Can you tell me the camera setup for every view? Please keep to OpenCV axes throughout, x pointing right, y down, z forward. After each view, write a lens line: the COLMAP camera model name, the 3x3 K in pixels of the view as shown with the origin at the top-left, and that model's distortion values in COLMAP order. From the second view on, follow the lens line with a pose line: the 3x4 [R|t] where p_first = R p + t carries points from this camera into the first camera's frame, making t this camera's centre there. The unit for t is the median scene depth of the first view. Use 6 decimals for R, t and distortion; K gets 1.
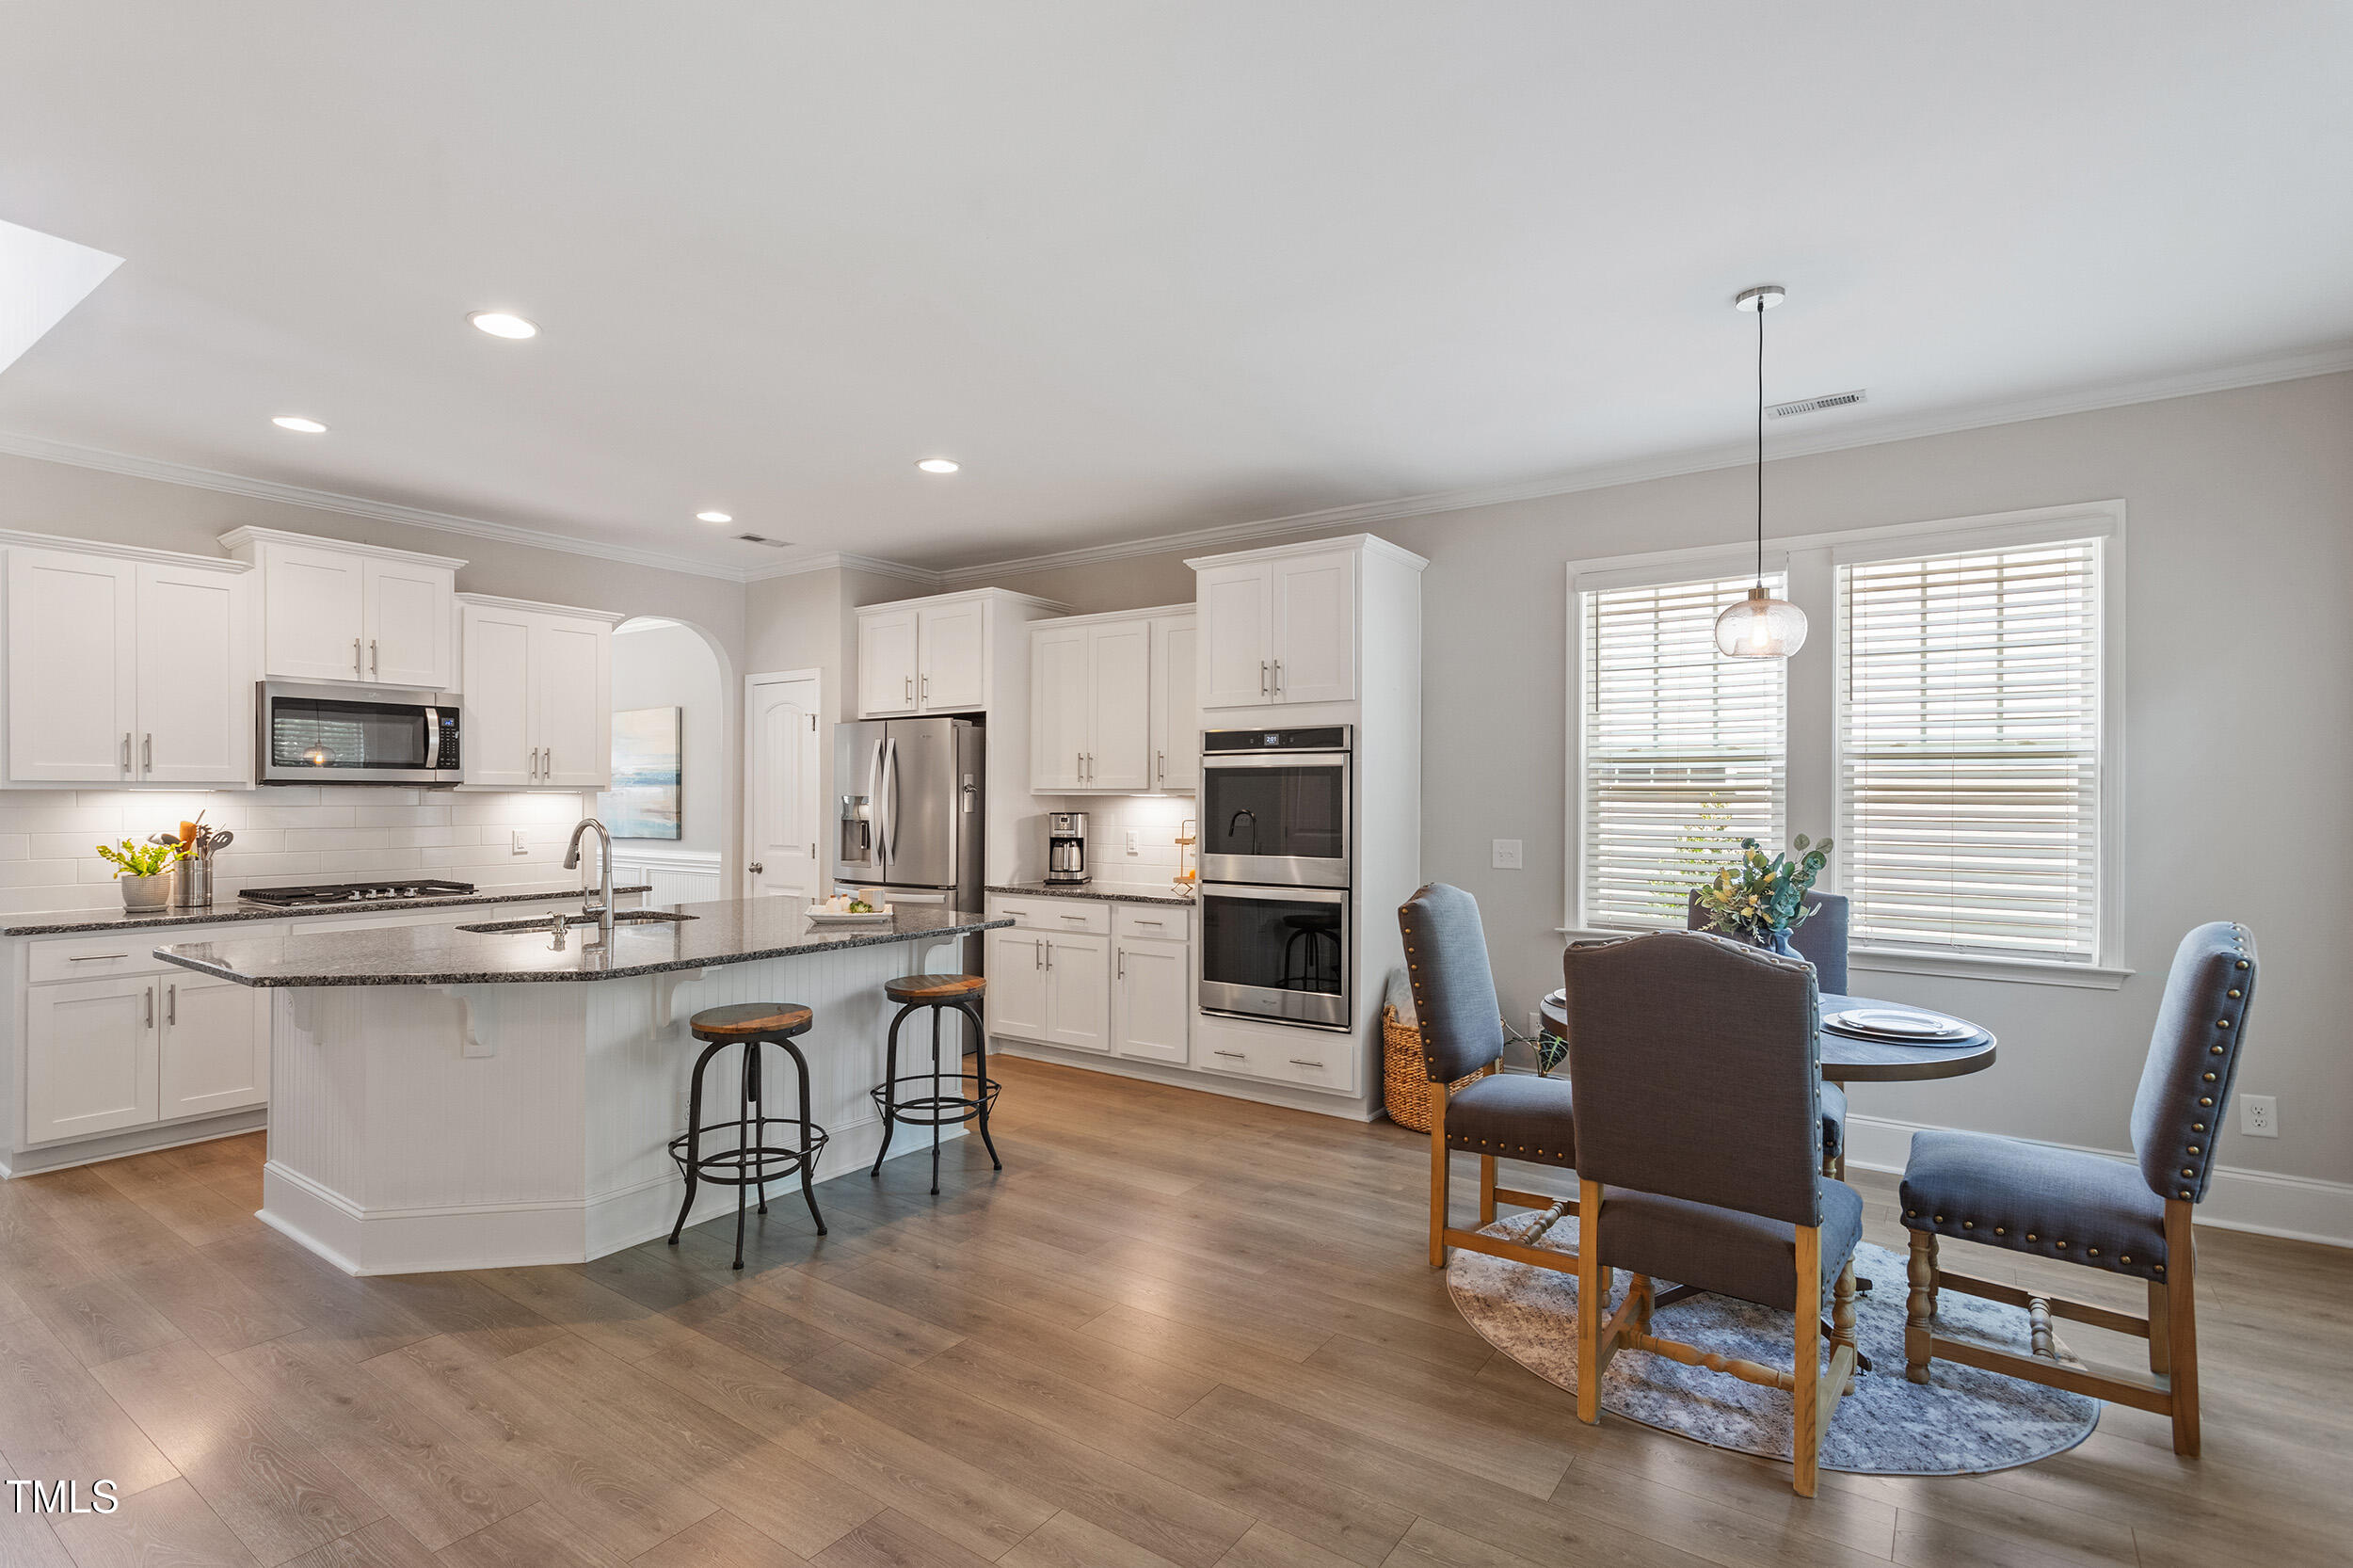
lens RADIAL K [[1123.1, 0, 1165.5], [0, 1123.1, 778.5], [0, 0, 1]] dist [0.002435, 0.000875]
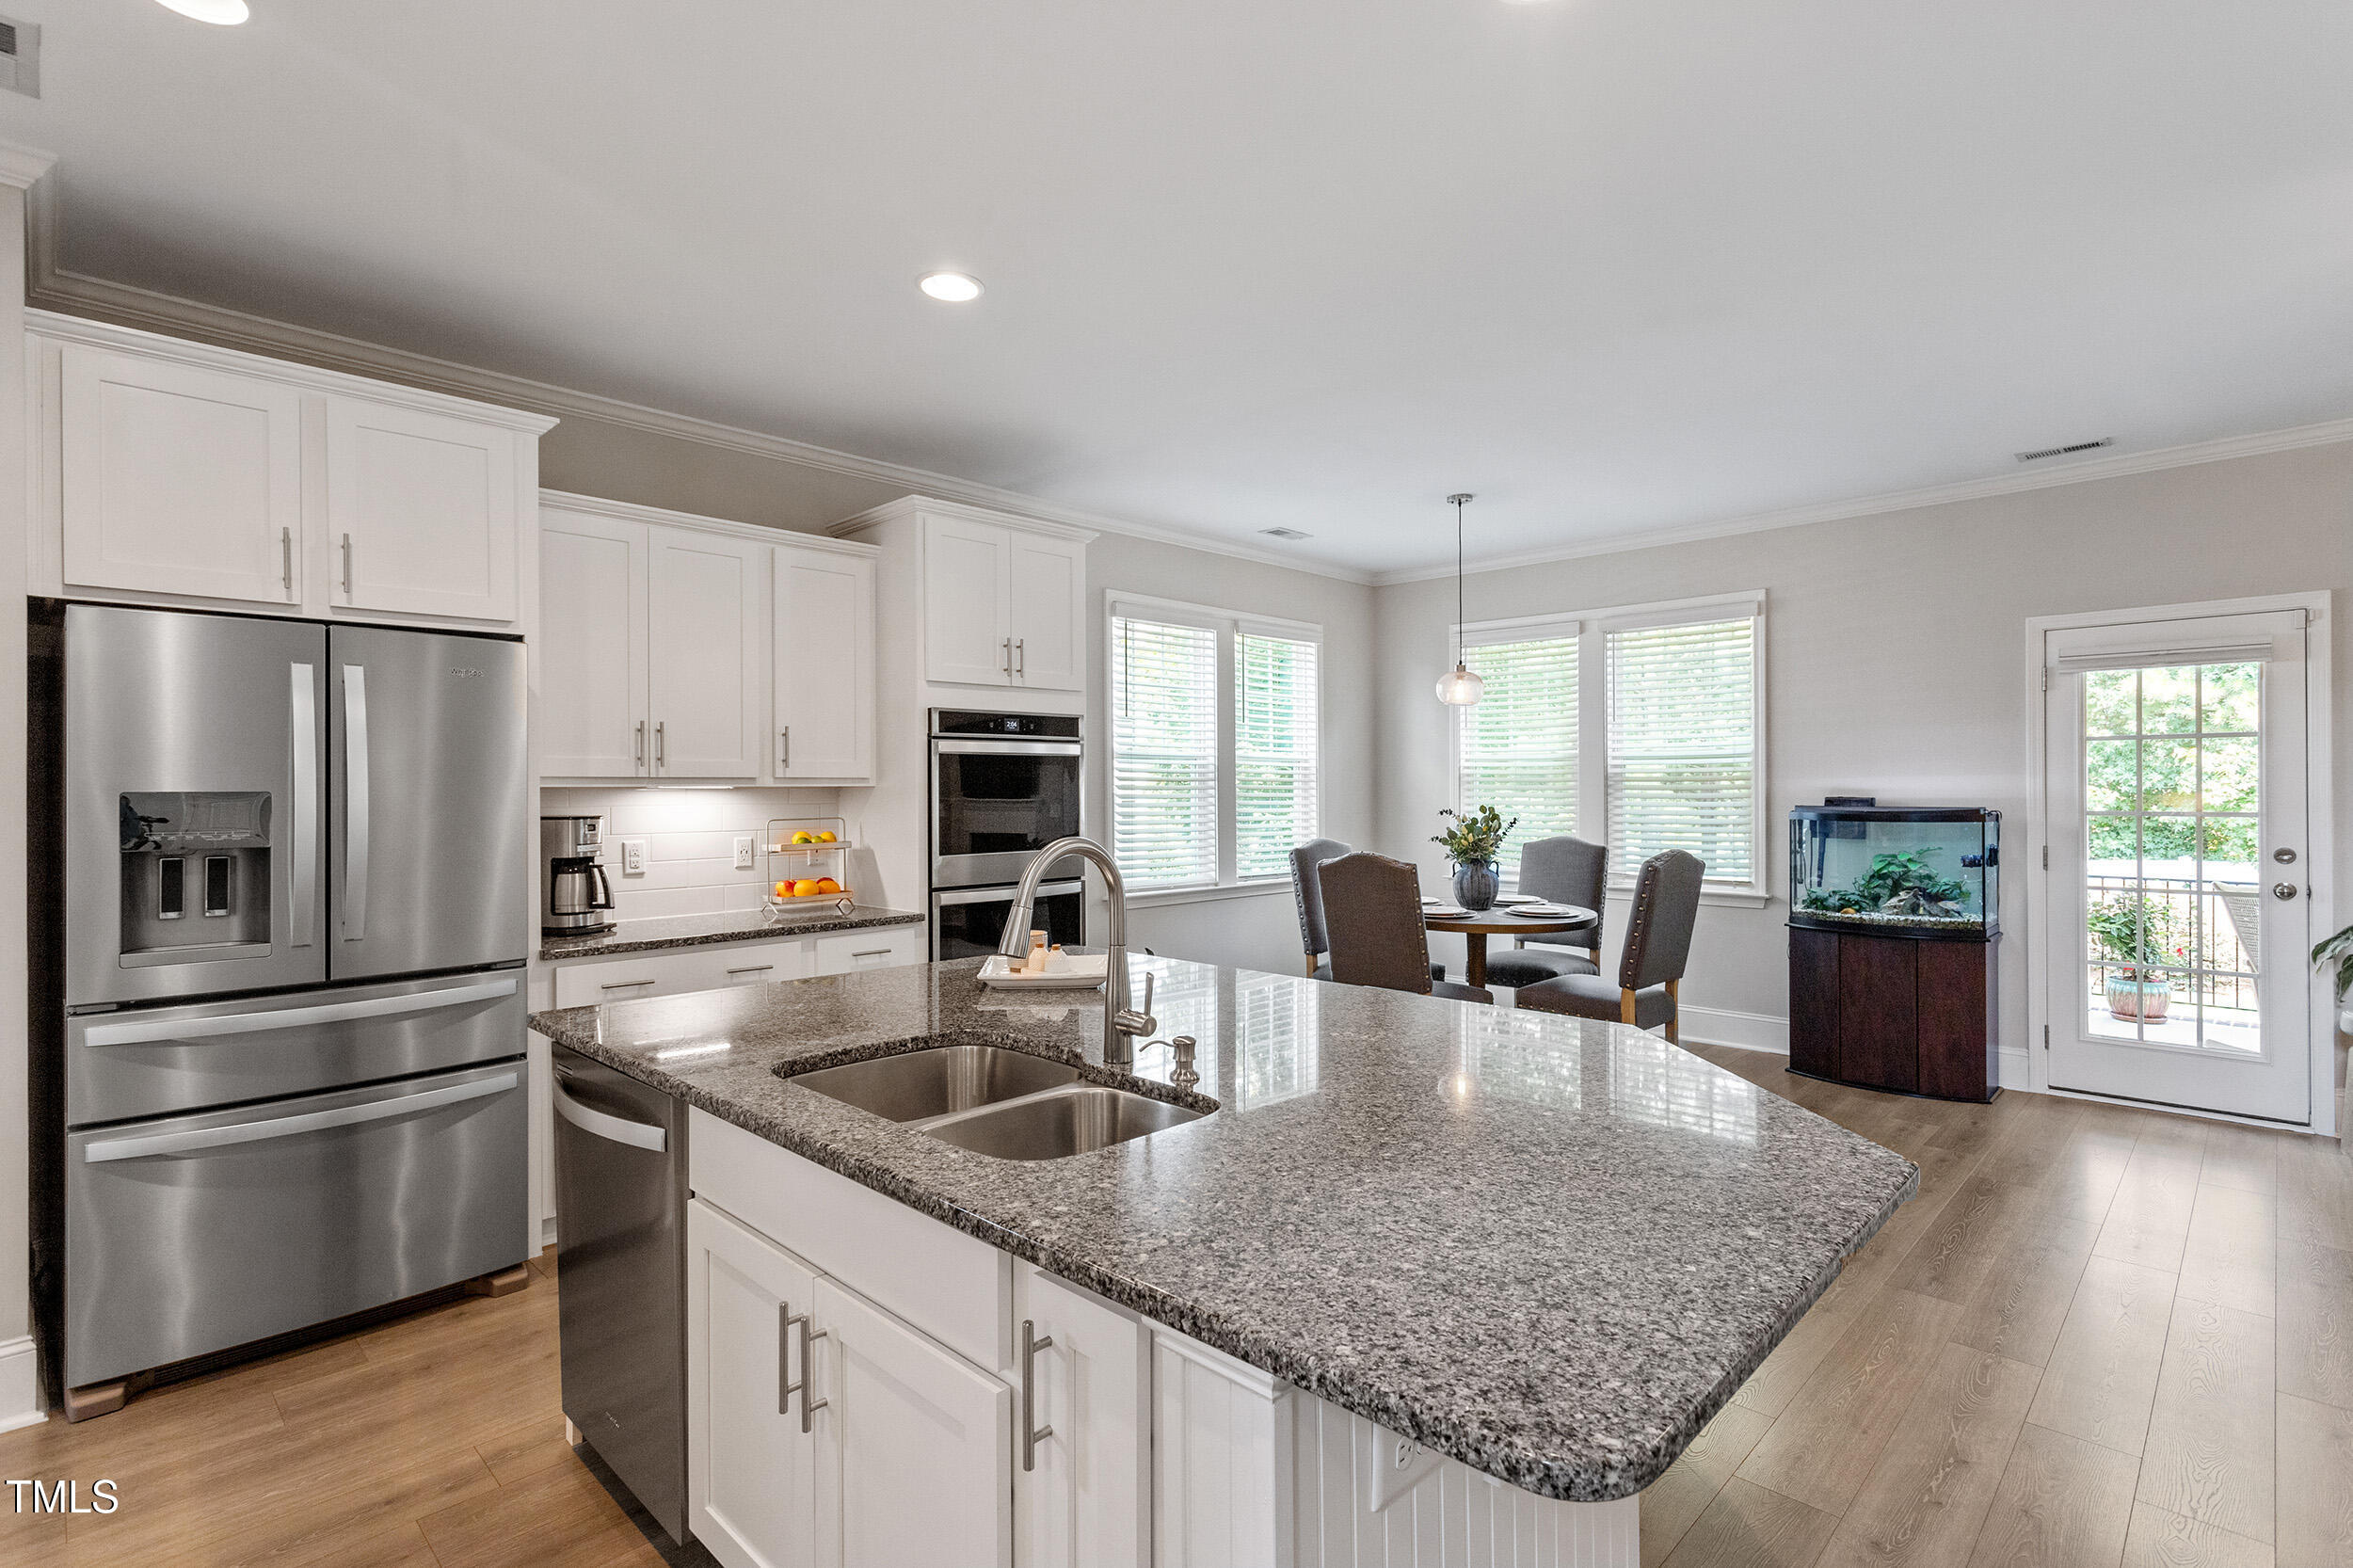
lens RADIAL K [[1123.1, 0, 1165.5], [0, 1123.1, 778.5], [0, 0, 1]] dist [0.002435, 0.000875]
pose [[0.160395, 0.003706, 0.987046, -0.806554], [-0.011276, 0.999935, -0.001922, 0.009549], [-0.986988, -0.010822, 0.160426, 0.745367]]
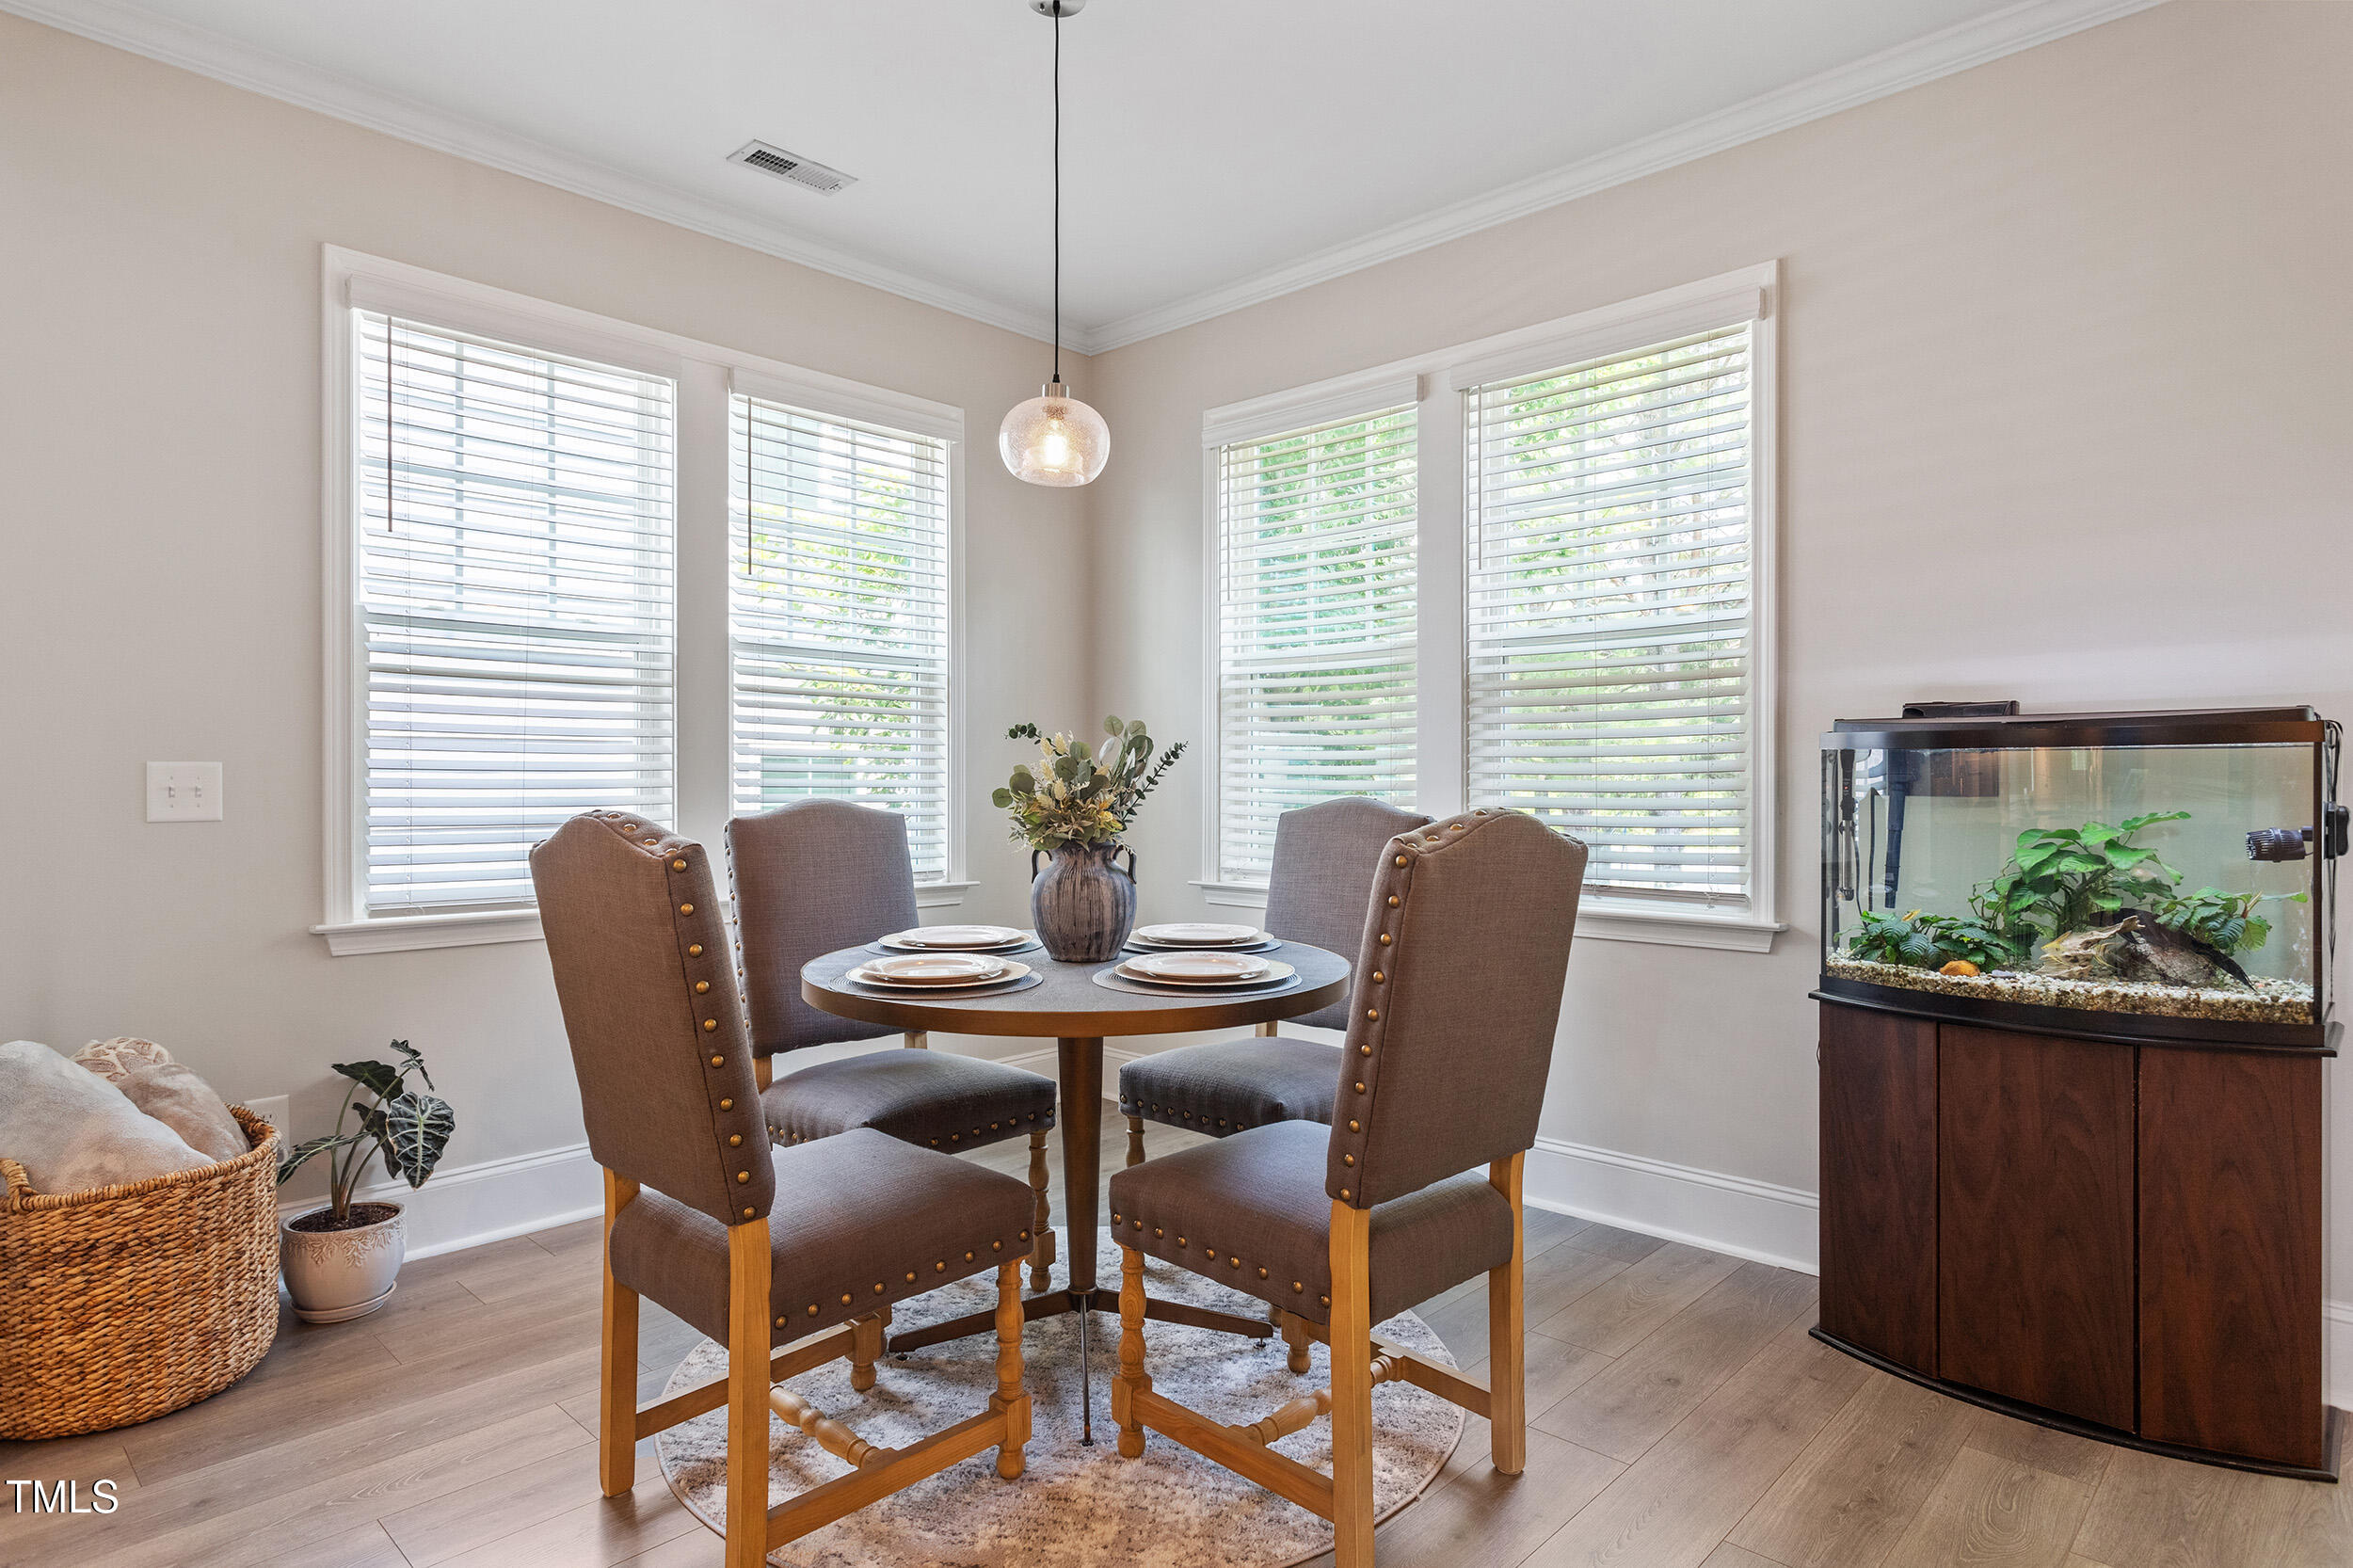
lens RADIAL K [[1278.7, 0, 1168.7], [0, 1278.7, 775.2], [0, 0, 1]] dist [0.003455, 0.001047]
pose [[0.147205, -0.000875, 0.989106, -0.188241], [-0.013811, 0.999900, 0.002940, 0.053520], [-0.989010, -0.014093, 0.147178, 0.508083]]
